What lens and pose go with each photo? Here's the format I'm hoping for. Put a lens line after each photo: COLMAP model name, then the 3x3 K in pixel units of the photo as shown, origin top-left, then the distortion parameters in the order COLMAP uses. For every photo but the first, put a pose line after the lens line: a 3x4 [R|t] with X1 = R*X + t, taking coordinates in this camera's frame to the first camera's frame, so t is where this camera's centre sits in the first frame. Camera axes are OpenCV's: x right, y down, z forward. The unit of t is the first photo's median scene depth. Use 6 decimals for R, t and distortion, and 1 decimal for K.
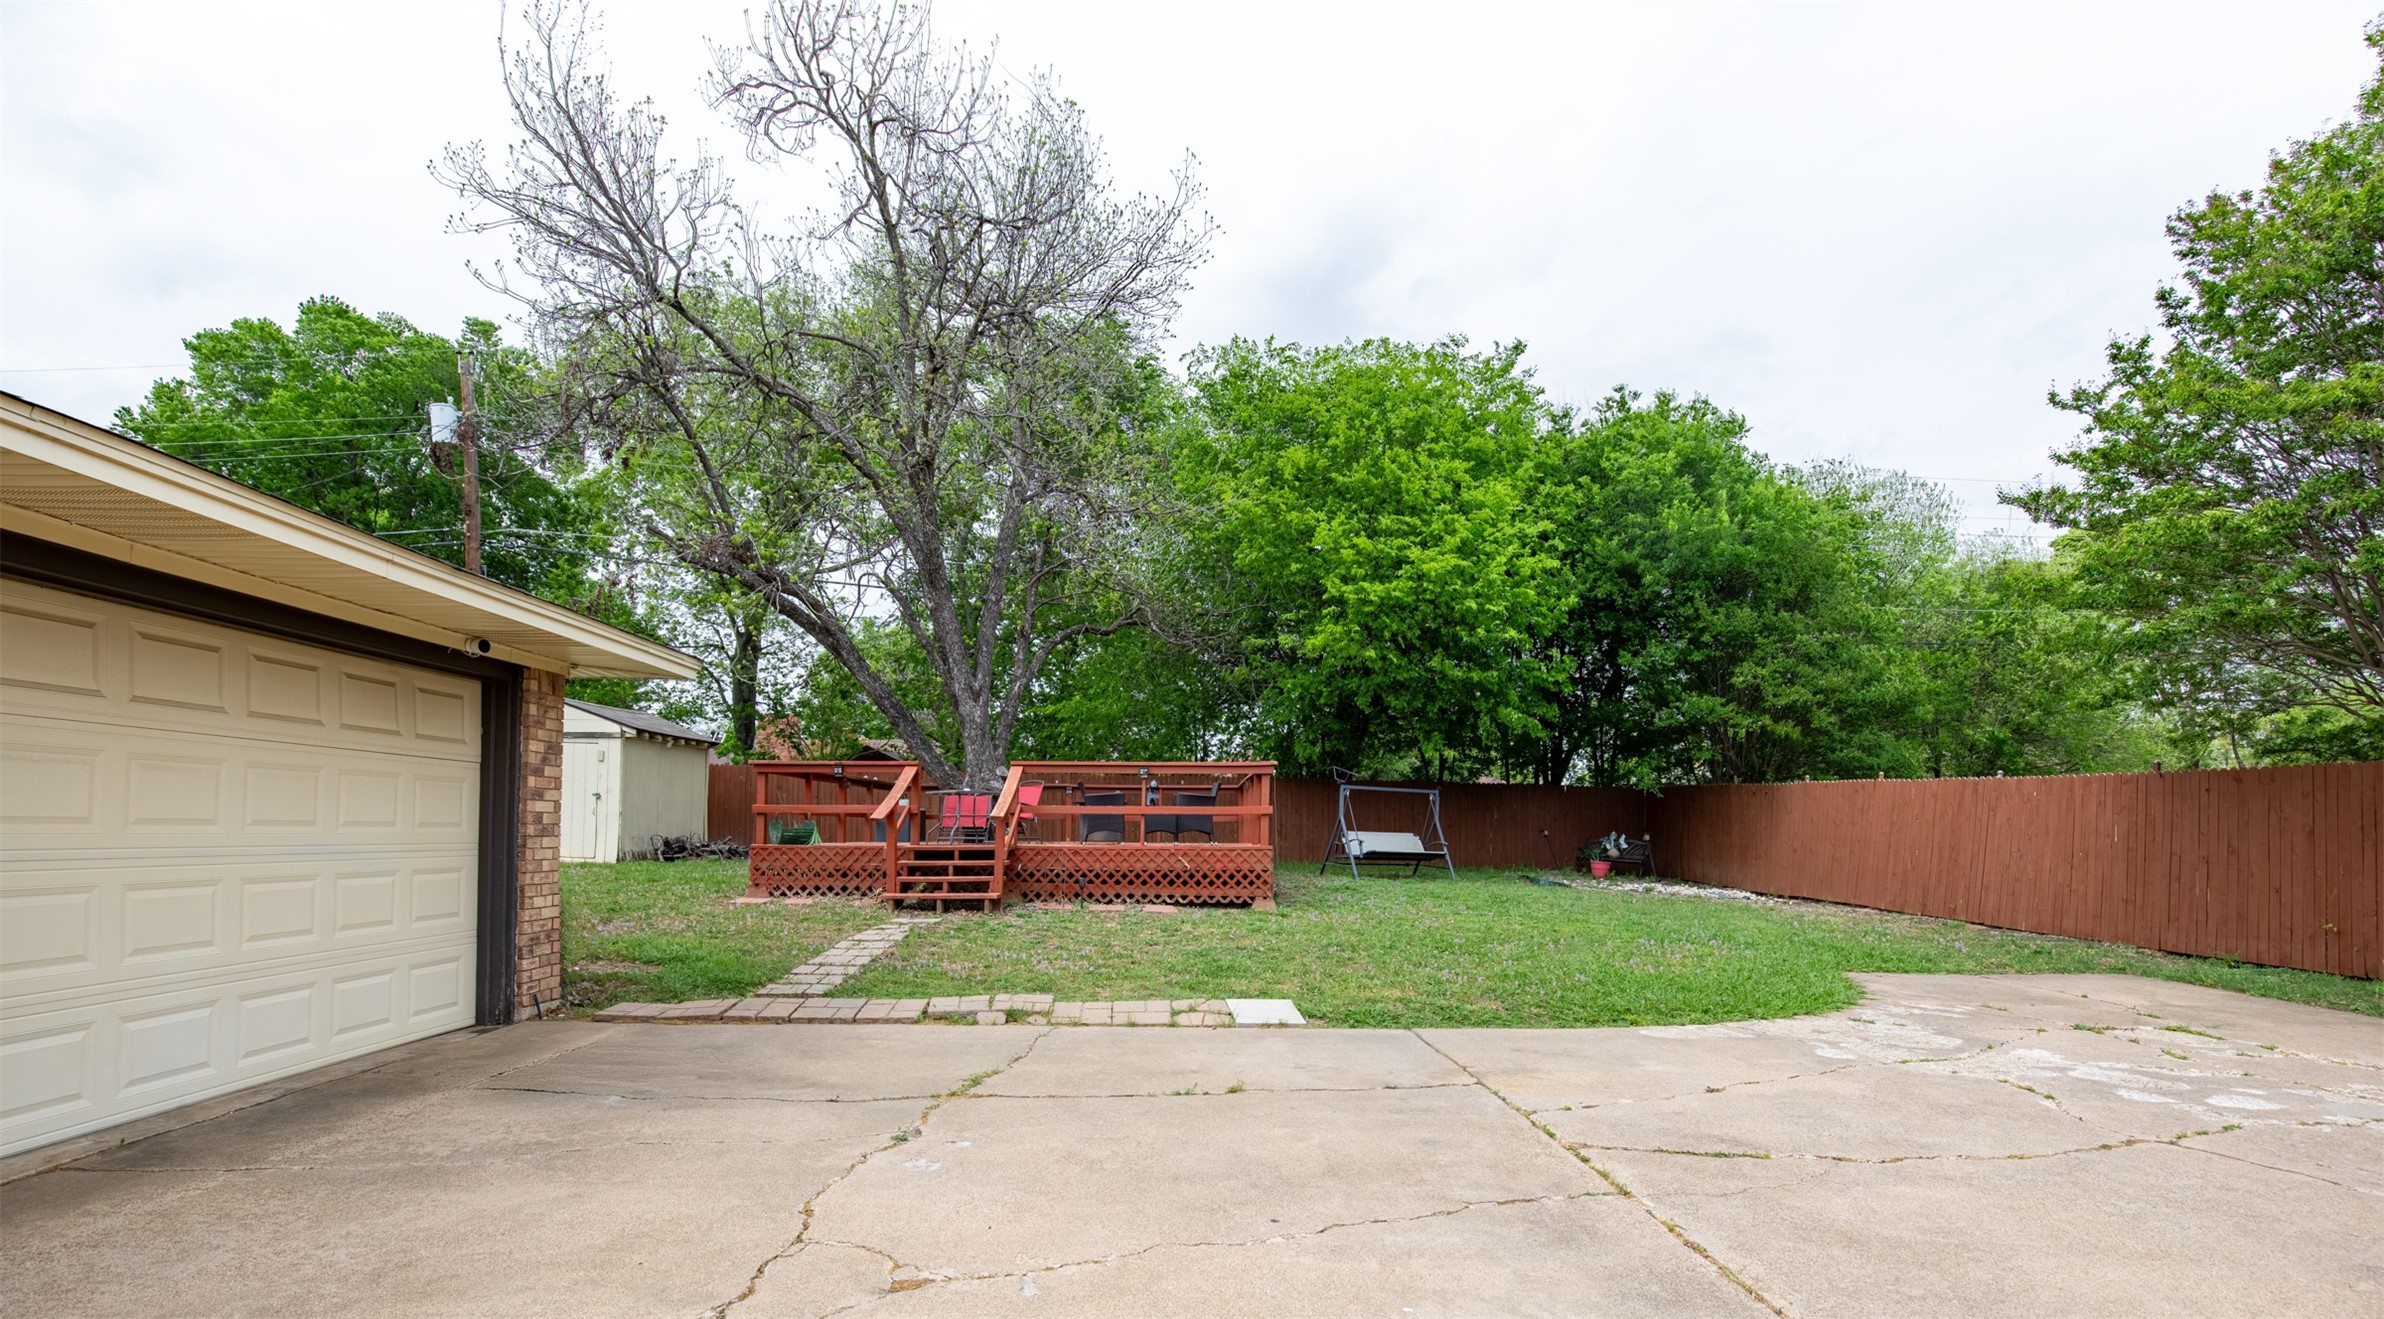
lens RADIAL K [[1100.9, 0, 1192.4], [0, 1100.9, 696.0], [0, 0, 1]] dist [-0.000282, -0.000148]
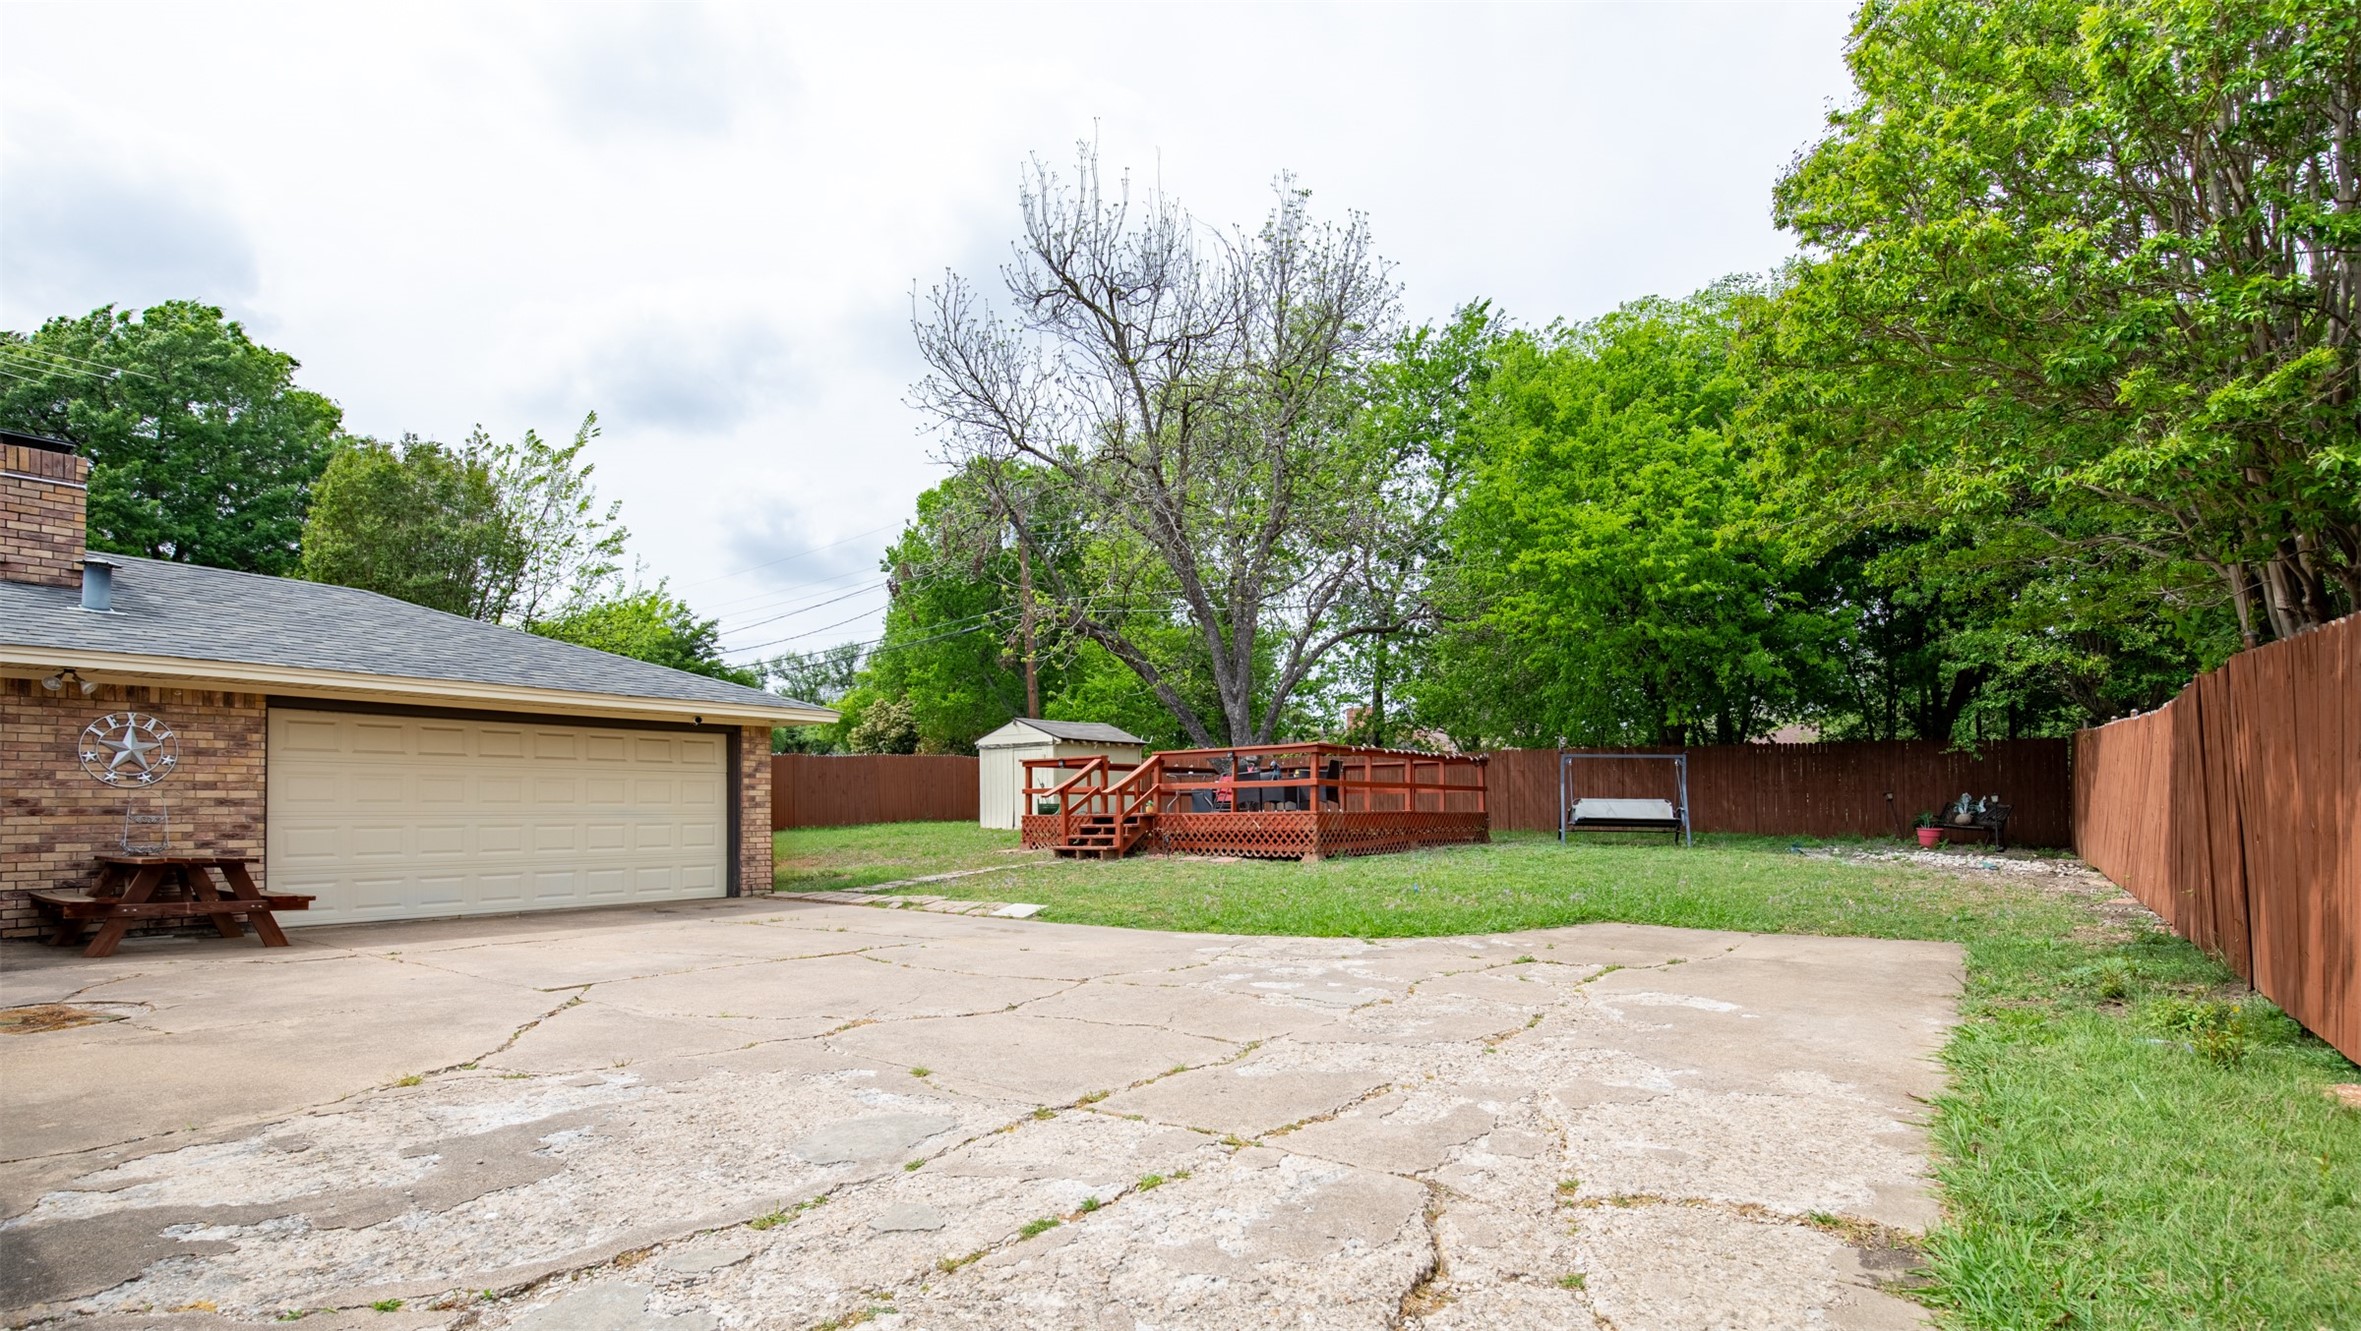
lens RADIAL K [[1111.2, 0, 1180.5], [0, 1111.2, 665.5], [0, 0, 1]] dist [-0.002640, -0.000206]
pose [[0.784609, -0.093373, -0.612919, 1.293917], [0.088131, 0.995352, -0.038816, 0.014741], [0.613695, -0.023562, 0.789191, -0.129306]]
